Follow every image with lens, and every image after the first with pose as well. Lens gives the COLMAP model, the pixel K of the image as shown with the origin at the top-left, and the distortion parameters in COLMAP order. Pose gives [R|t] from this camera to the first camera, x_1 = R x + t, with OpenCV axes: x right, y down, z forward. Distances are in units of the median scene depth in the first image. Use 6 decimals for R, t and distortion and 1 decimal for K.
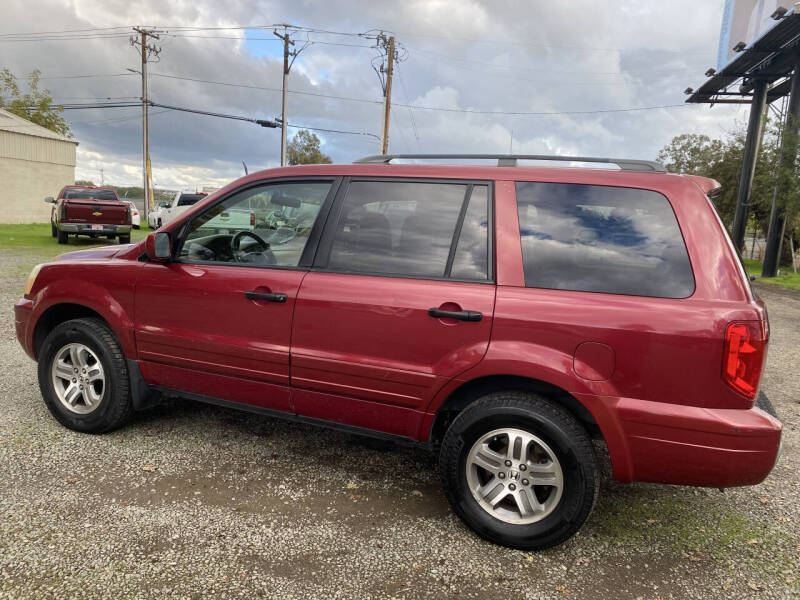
lens RADIAL K [[608.2, 0, 401.6], [0, 608.2, 302.1], [0, 0, 1]] dist [0.019252, -0.019909]
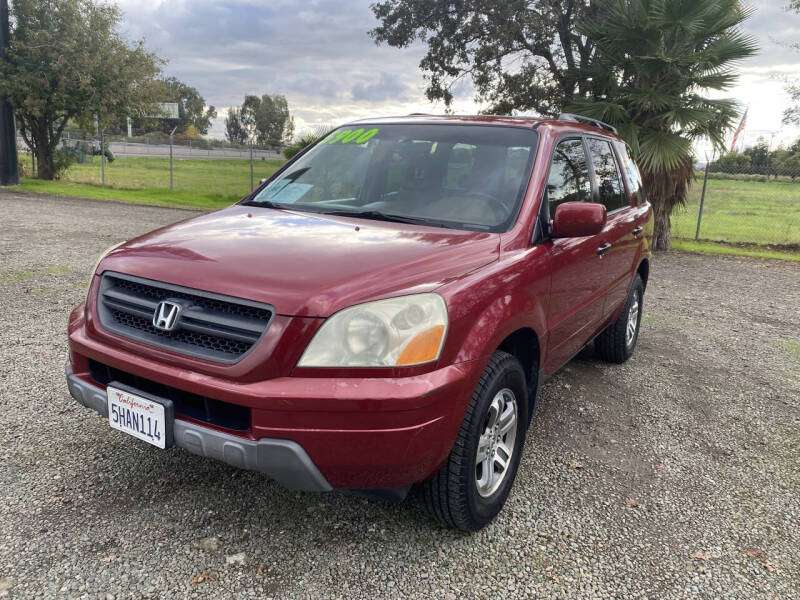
lens RADIAL K [[608.2, 0, 406.3], [0, 608.2, 289.0], [0, 0, 1]] dist [0.019252, -0.019909]
pose [[0.152535, -0.259659, 0.953578, -1.274276], [0.095233, 0.964240, 0.247328, -0.231583], [-0.983699, 0.053085, 0.171808, 1.101889]]
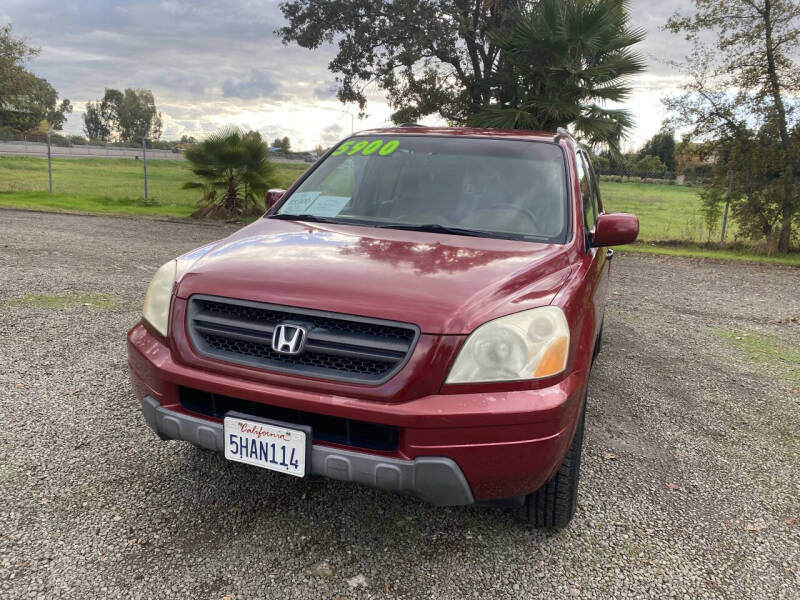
lens RADIAL K [[608.2, 0, 405.9], [0, 608.2, 289.1], [0, 0, 1]] dist [0.019252, -0.019909]
pose [[-0.040680, -0.261493, 0.964348, -1.298166], [0.078500, 0.961327, 0.263985, -0.273094], [-0.996084, 0.086440, -0.018580, 1.346013]]
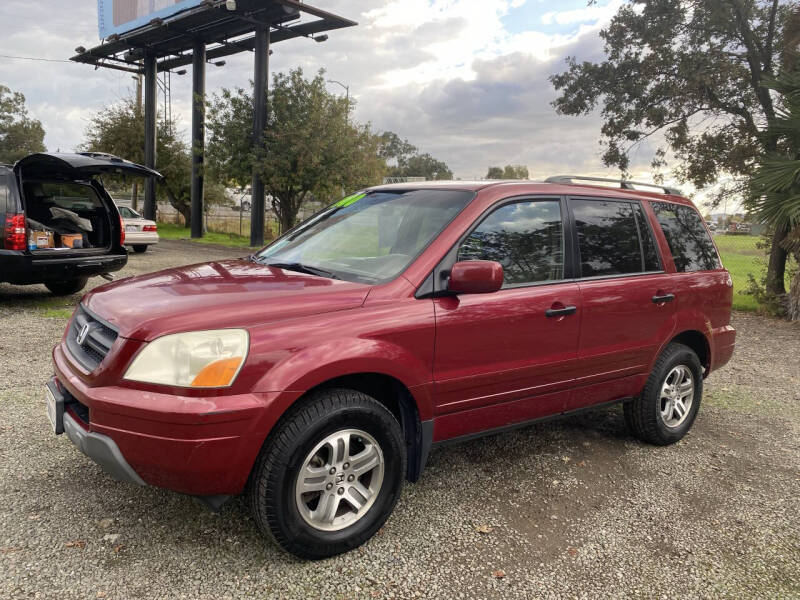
lens RADIAL K [[608.2, 0, 404.6], [0, 608.2, 292.7], [0, 0, 1]] dist [0.019252, -0.019909]
pose [[0.513847, -0.146658, 0.845253, -1.186918], [0.102589, 0.988714, 0.109183, -0.174584], [-0.851726, 0.030610, 0.523093, 0.642626]]
